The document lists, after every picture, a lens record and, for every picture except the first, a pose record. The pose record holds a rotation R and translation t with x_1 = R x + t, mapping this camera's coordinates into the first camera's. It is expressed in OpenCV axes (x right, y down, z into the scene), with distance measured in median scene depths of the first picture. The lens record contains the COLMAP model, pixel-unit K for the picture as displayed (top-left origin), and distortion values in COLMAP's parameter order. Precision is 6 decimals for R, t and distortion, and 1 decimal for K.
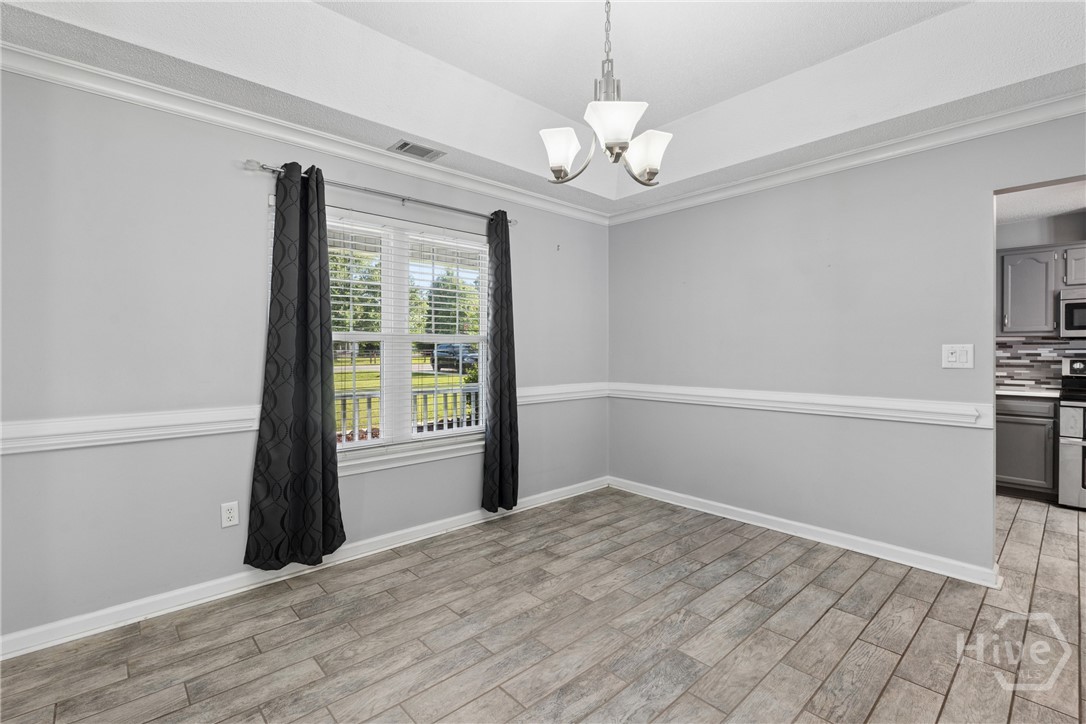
lens RADIAL K [[484.2, 0, 534.1], [0, 484.2, 352.4], [0, 0, 1]] dist [-0.007335, -0.000752]
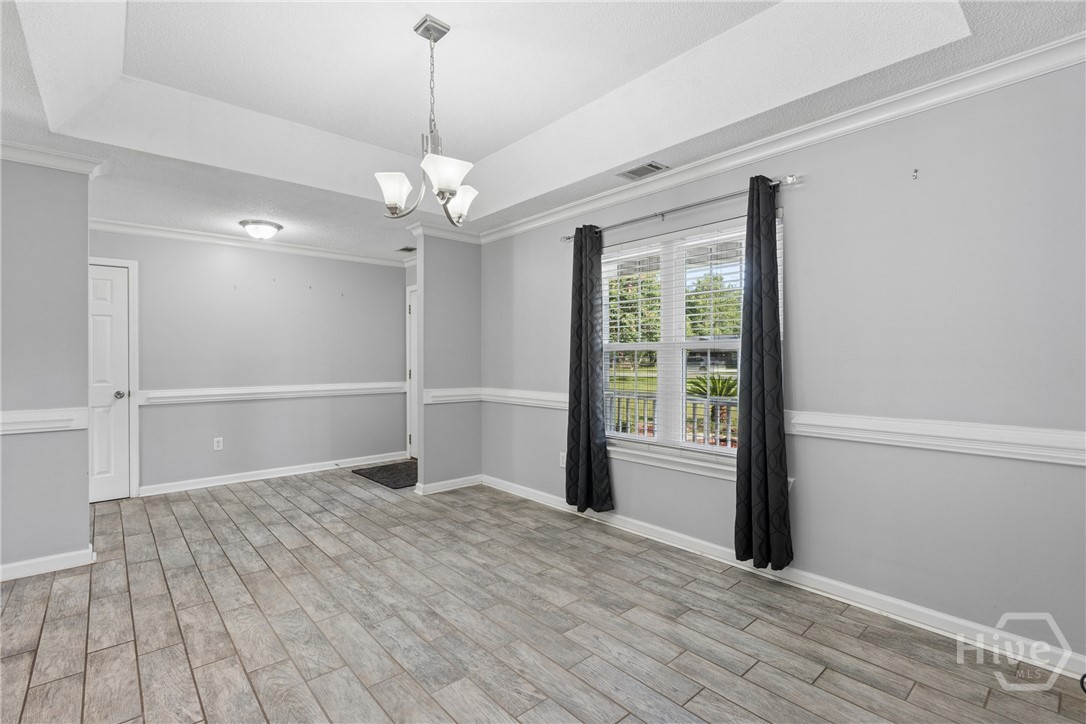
lens RADIAL K [[501.7, 0, 550.0], [0, 501.7, 361.3], [0, 0, 1]] dist [-0.004327, -0.000084]
pose [[0.002153, 0.006224, -0.999978, 0.891762], [-0.003954, 0.999973, 0.006215, -0.003086], [0.999990, 0.003941, 0.002177, 0.816431]]
